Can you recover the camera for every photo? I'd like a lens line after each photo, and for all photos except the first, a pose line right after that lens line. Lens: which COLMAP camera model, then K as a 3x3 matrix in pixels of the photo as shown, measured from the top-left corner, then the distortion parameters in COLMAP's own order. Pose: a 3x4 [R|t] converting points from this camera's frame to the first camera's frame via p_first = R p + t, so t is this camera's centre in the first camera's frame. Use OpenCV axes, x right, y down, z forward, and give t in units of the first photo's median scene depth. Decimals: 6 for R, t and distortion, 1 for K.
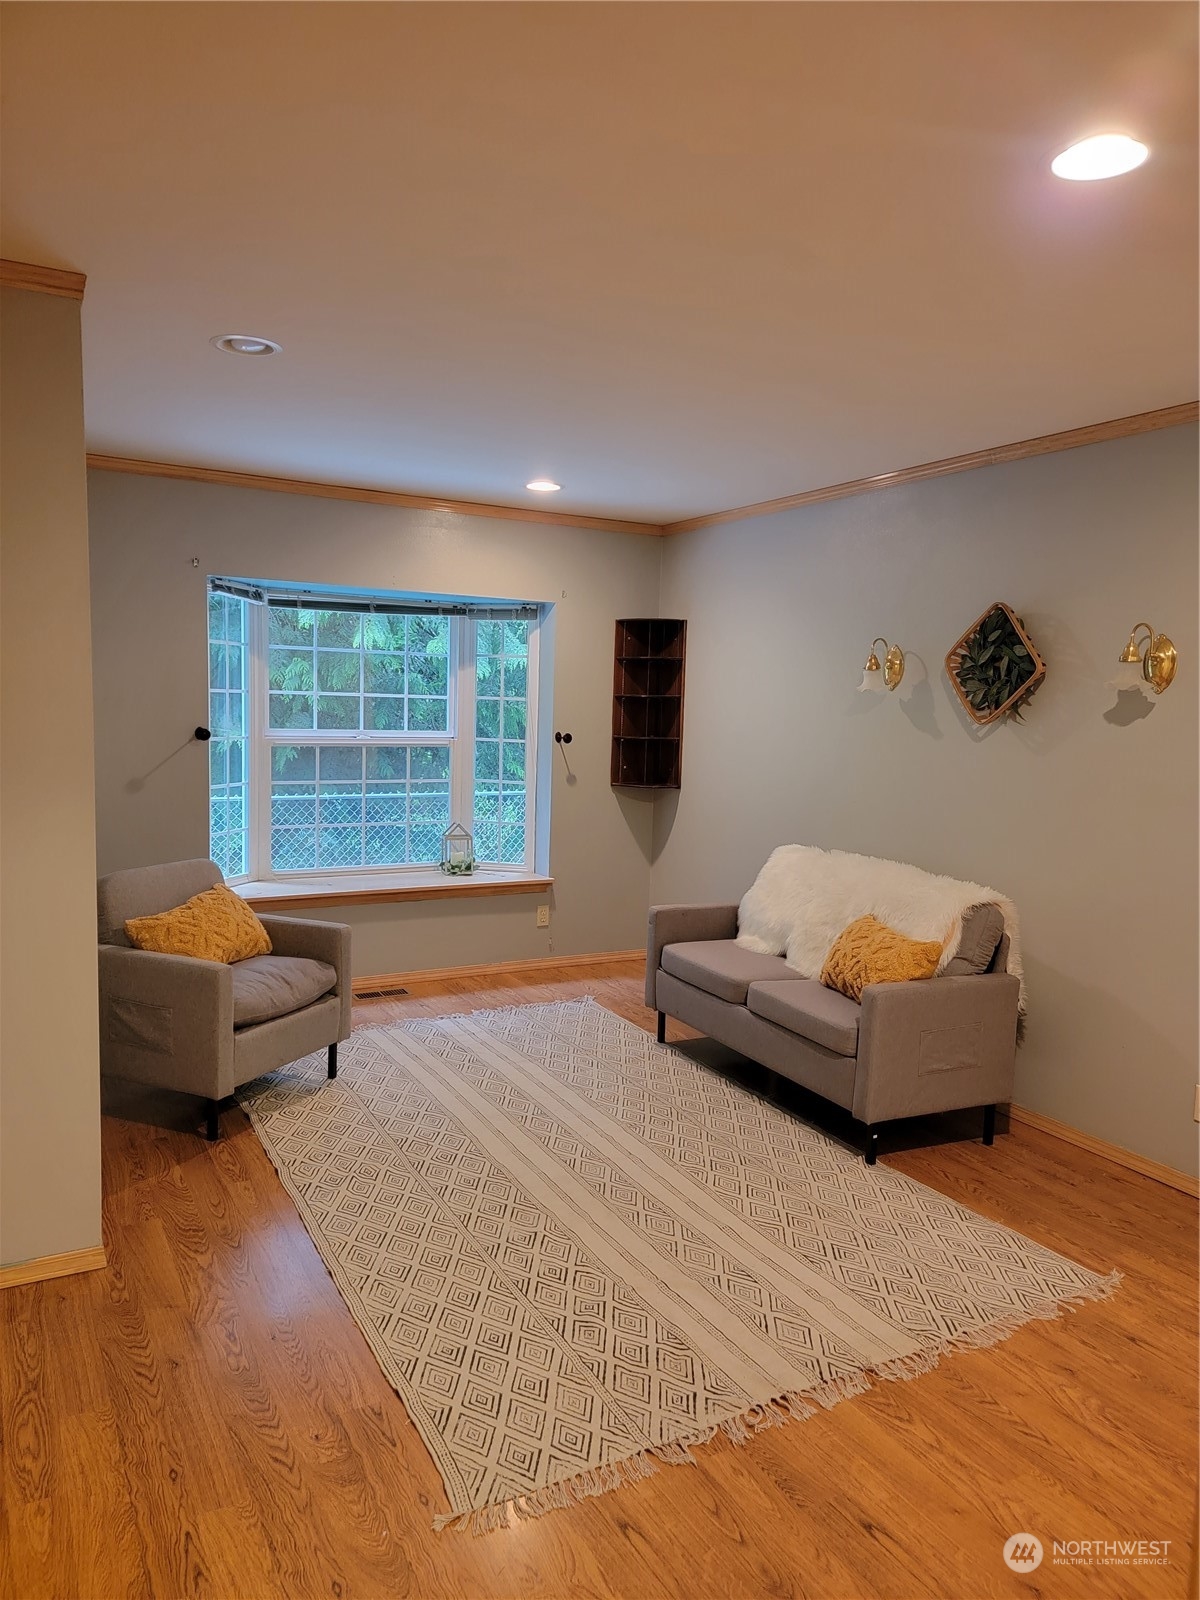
lens RADIAL K [[1112.2, 0, 600.4], [0, 1112.2, 796.9], [0, 0, 1]] dist [0.058554, -0.025308]
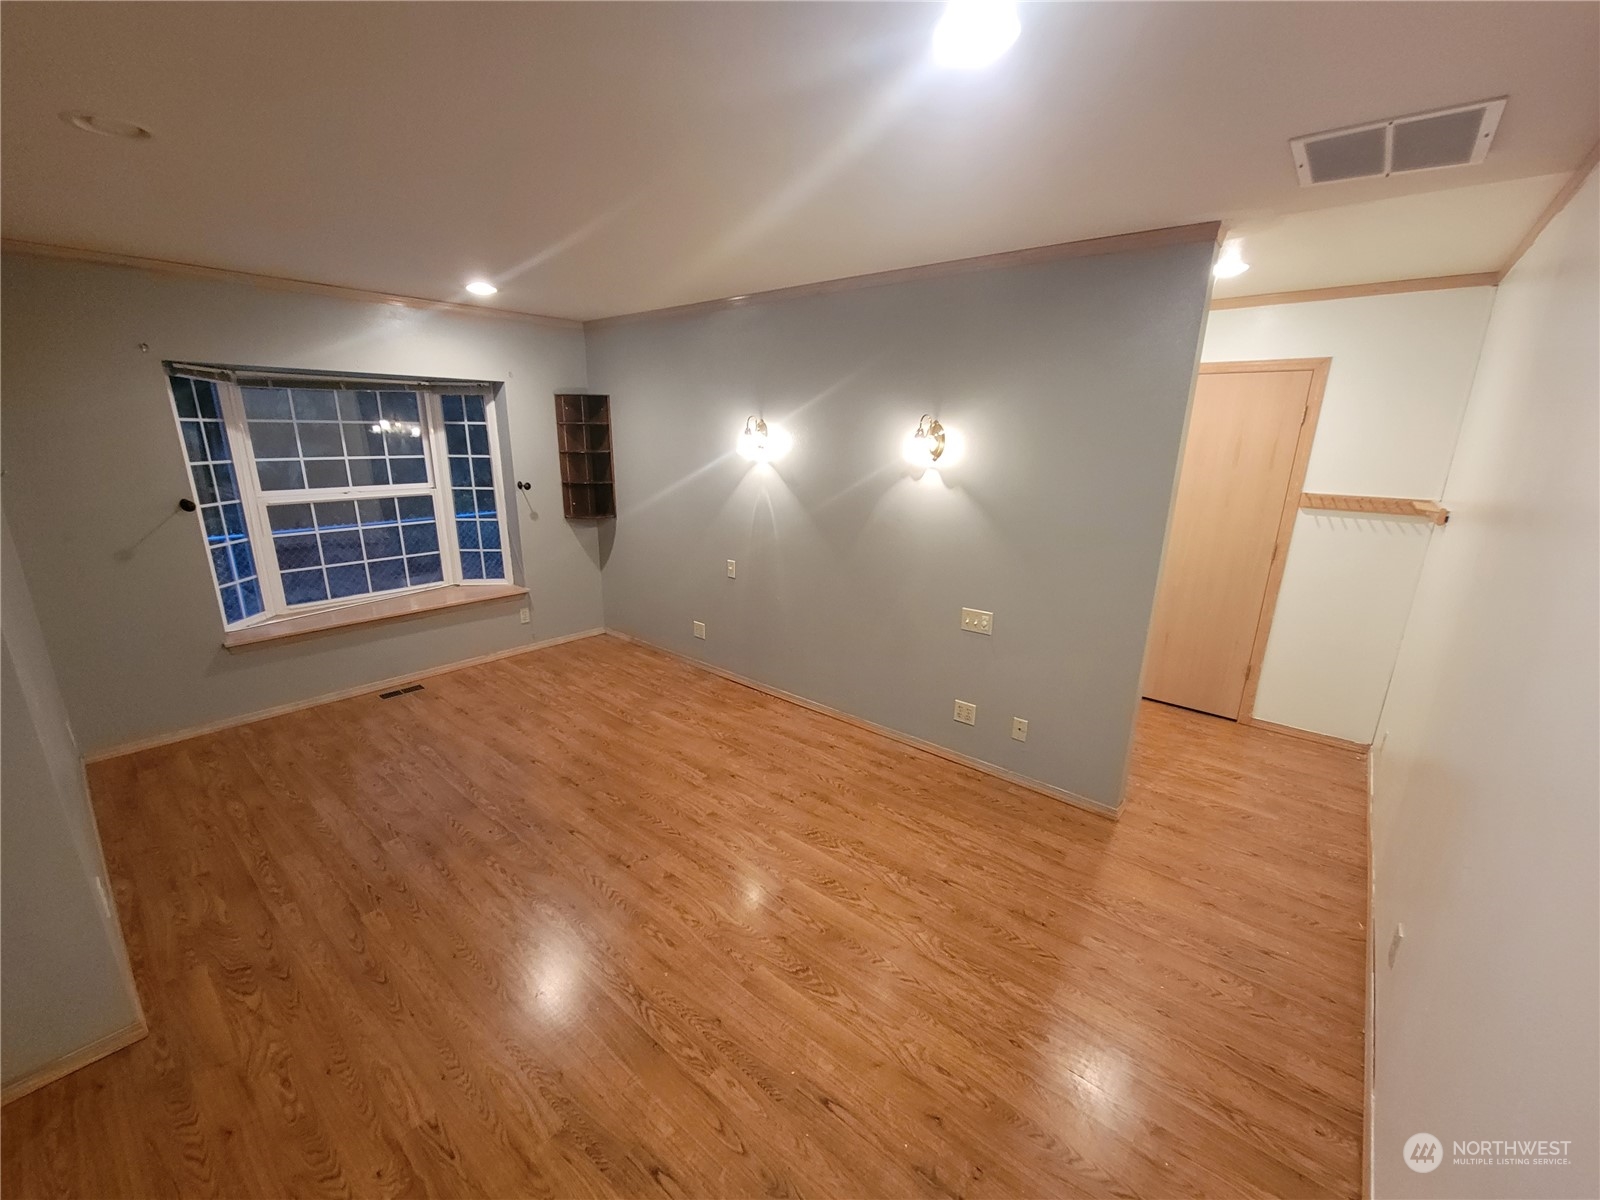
lens RADIAL K [[649.4, 0, 788.7], [0, 649.4, 606.8], [0, 0, 1]] dist [0.007236, -0.001525]
pose [[0.939940, -0.107148, 0.324087, -0.006747], [0.044542, 0.979838, 0.194766, -0.107964], [-0.338421, -0.168633, 0.925761, 0.287898]]
